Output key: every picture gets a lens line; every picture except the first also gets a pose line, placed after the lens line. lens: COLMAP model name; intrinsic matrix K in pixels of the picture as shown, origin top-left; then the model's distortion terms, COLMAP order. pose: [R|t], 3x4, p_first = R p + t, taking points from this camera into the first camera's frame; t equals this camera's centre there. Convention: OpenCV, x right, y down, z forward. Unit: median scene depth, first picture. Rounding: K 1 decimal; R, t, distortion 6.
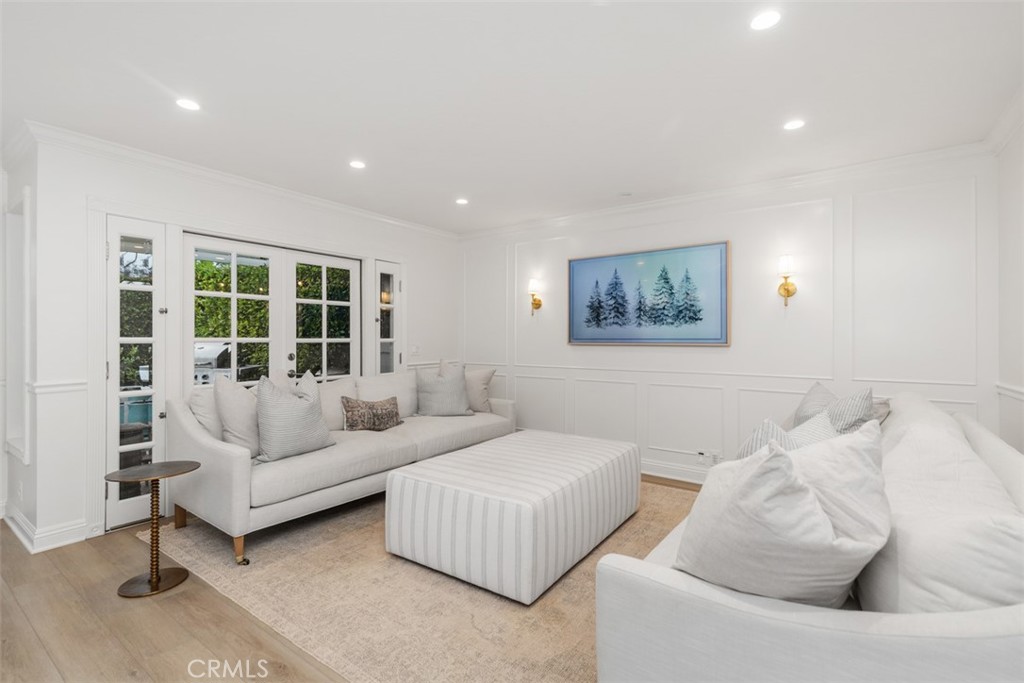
lens RADIAL K [[472.0, 0, 510.0], [0, 472.0, 340.7], [0, 0, 1]] dist [0.004105, -0.000265]
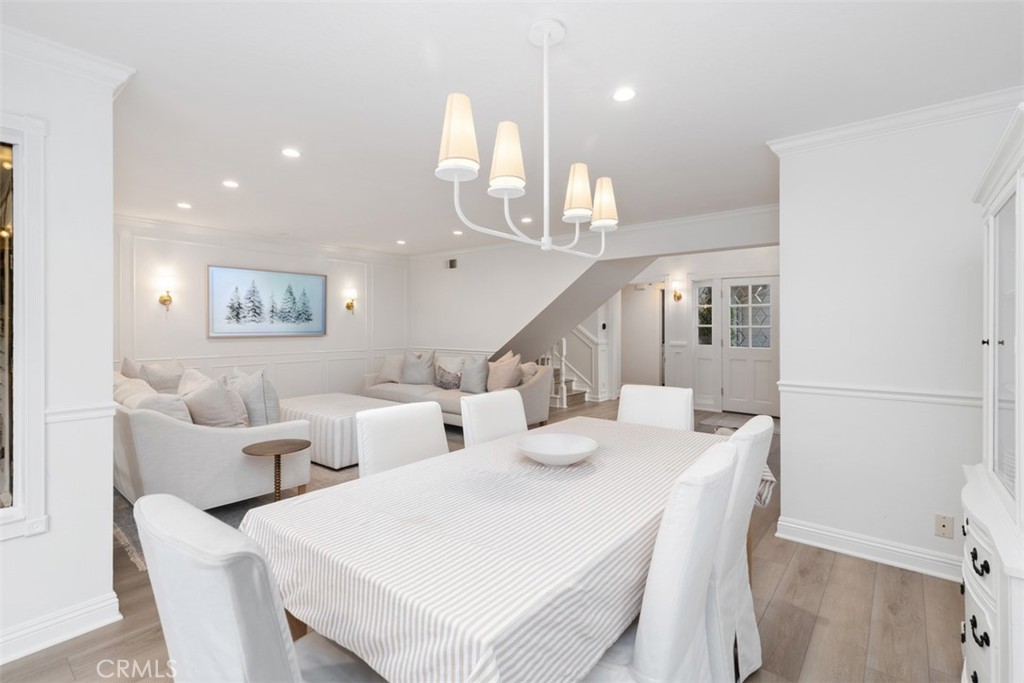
lens RADIAL K [[472.0, 0, 512.2], [0, 472.0, 331.2], [0, 0, 1]] dist [0.004105, -0.000265]
pose [[0.052481, -0.015637, 0.998499, -1.143821], [0.002242, 0.999877, 0.015541, -0.027954], [-0.998619, 0.001423, 0.052510, 0.205976]]
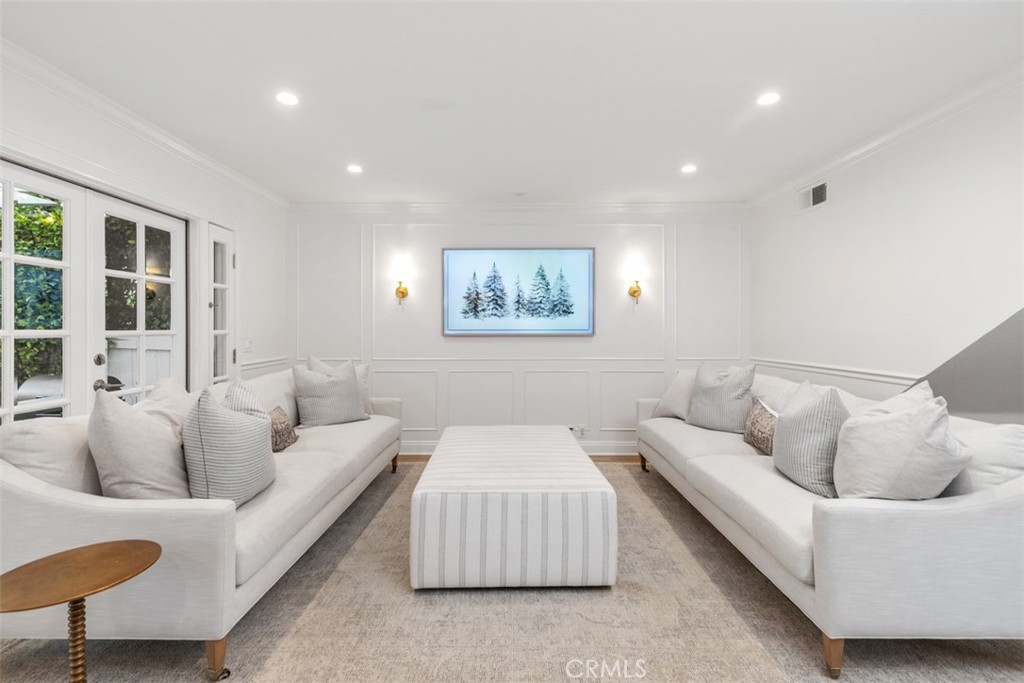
lens RADIAL K [[472.0, 0, 514.9], [0, 472.0, 333.9], [0, 0, 1]] dist [0.004105, -0.000265]
pose [[0.808690, -0.007911, 0.588181, -0.370950], [0.004097, 0.999961, 0.007816, -0.003137], [-0.588220, -0.003911, 0.808691, 0.141499]]
